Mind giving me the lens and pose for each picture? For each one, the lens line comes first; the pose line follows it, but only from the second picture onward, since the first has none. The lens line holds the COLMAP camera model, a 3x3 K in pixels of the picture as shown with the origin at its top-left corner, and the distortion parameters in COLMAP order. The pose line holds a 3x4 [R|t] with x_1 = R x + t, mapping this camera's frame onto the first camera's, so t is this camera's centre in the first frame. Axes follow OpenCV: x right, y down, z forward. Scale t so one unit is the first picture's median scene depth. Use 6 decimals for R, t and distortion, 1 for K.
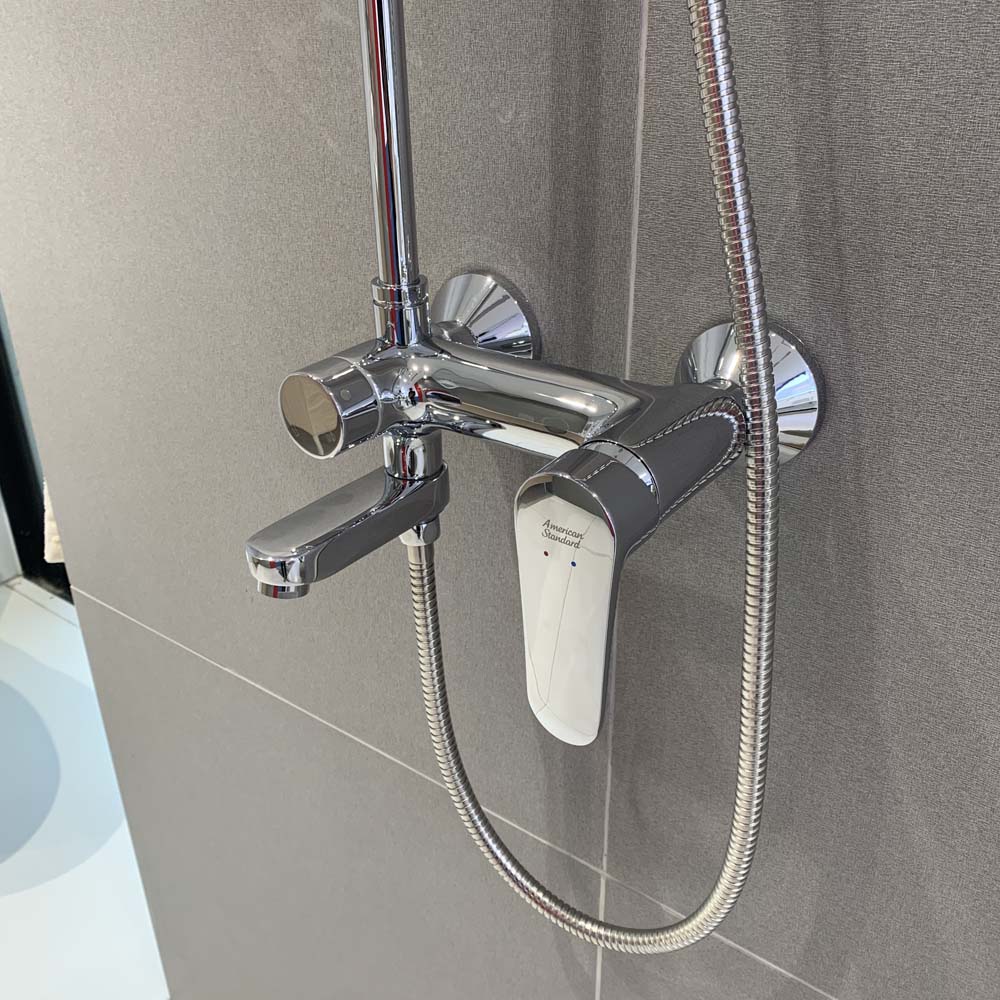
lens RADIAL K [[1016.6, 0, 490.5], [0, 1016.6, 500.6], [0, 0, 1]] dist [-0.008797, 0.000000]
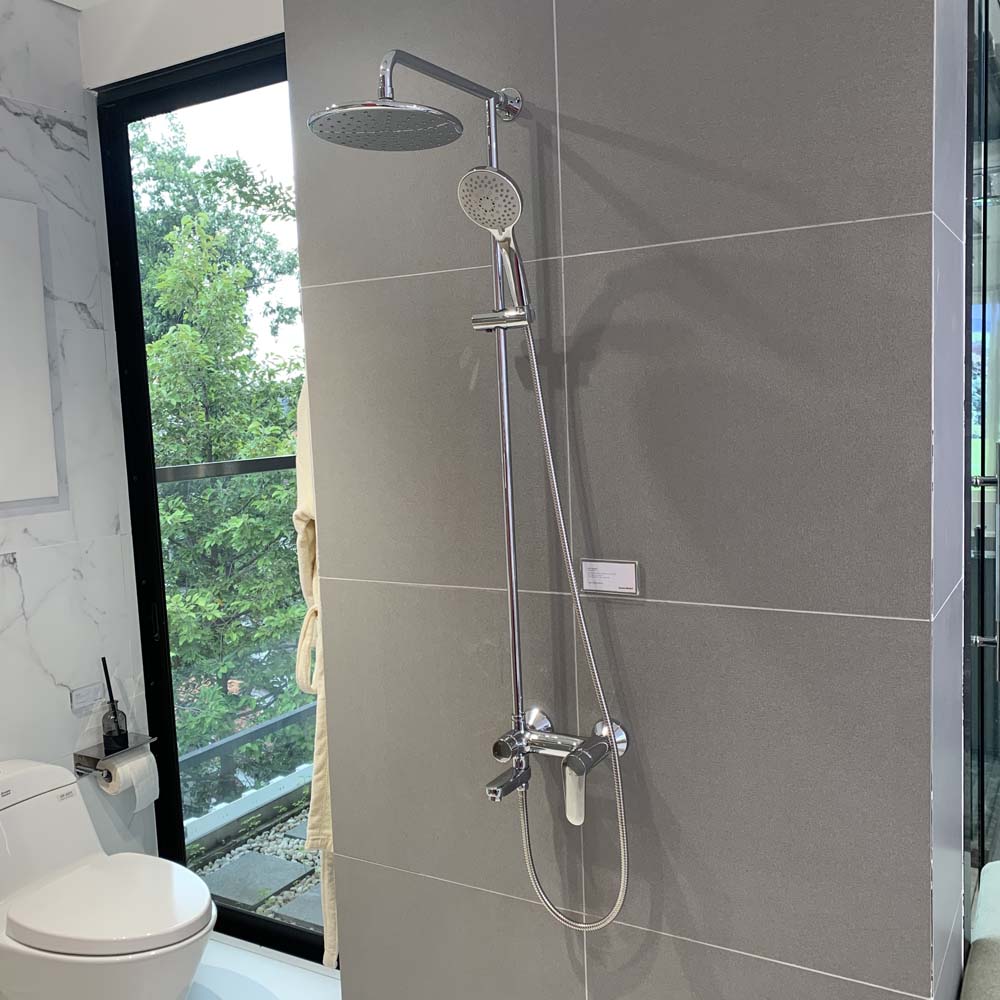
lens RADIAL K [[1016.6, 0, 495.8], [0, 1016.6, 492.3], [0, 0, 1]] dist [-0.008797, 0.000000]
pose [[0.992581, -0.033435, 0.116901, -0.607925], [0.074975, 0.925209, -0.371977, 0.440284], [-0.095721, 0.377981, 0.920852, -2.916625]]
